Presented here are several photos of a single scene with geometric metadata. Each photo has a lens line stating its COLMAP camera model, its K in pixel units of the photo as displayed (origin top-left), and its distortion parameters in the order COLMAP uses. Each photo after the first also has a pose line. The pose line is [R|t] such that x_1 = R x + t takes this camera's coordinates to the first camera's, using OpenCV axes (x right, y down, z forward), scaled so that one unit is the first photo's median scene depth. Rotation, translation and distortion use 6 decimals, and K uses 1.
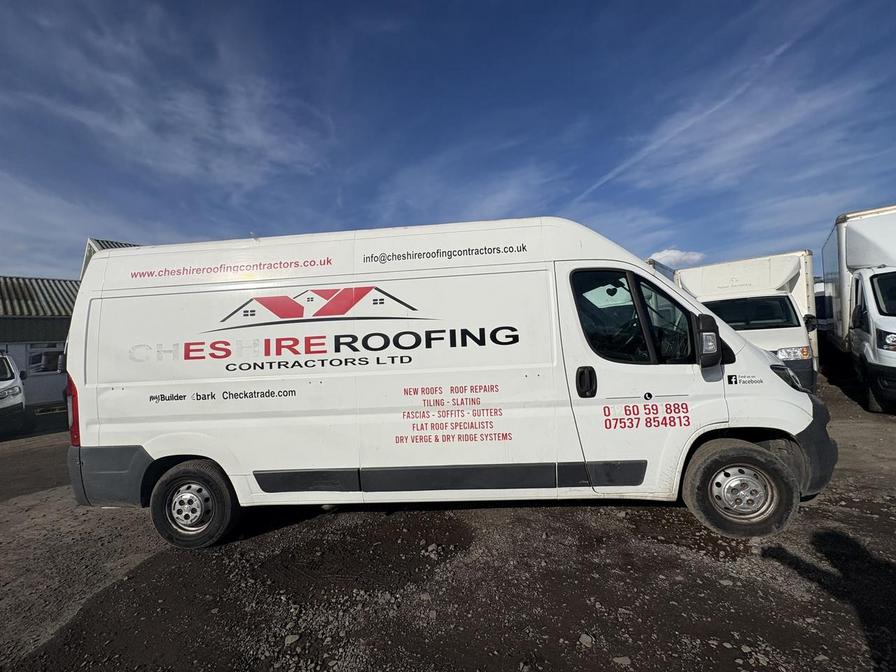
lens RADIAL K [[361.7, 0, 444.9], [0, 361.7, 340.4], [0, 0, 1]] dist [-0.000734, -0.000216]
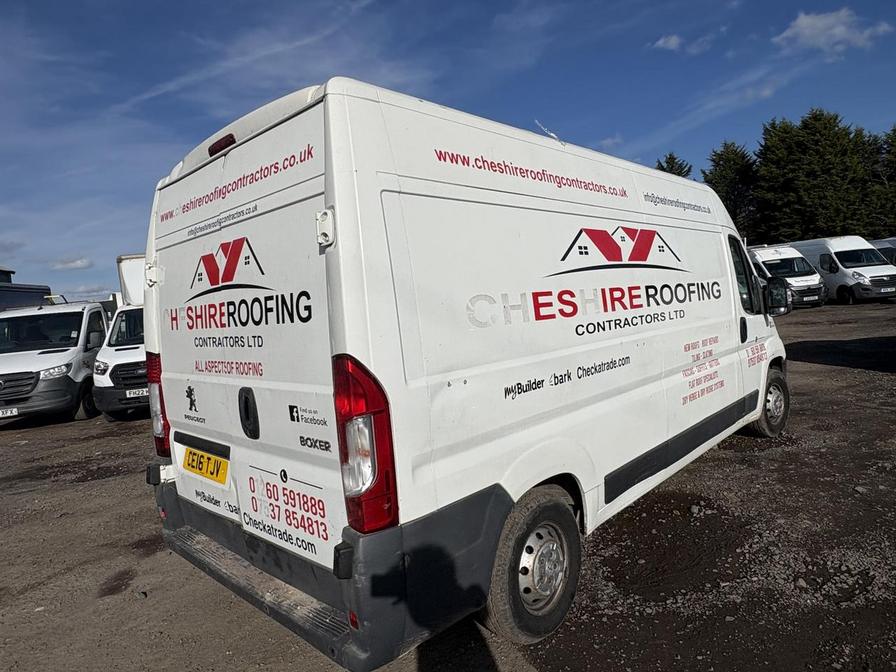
lens RADIAL K [[559.9, 0, 449.2], [0, 559.9, 338.5], [0, 0, 1]] dist [-0.002057, 0.002261]
pose [[0.628384, -0.041840, 0.776778, -1.537946], [0.049221, 0.998690, 0.013975, 0.063796], [-0.776345, 0.029452, 0.629620, 0.539542]]
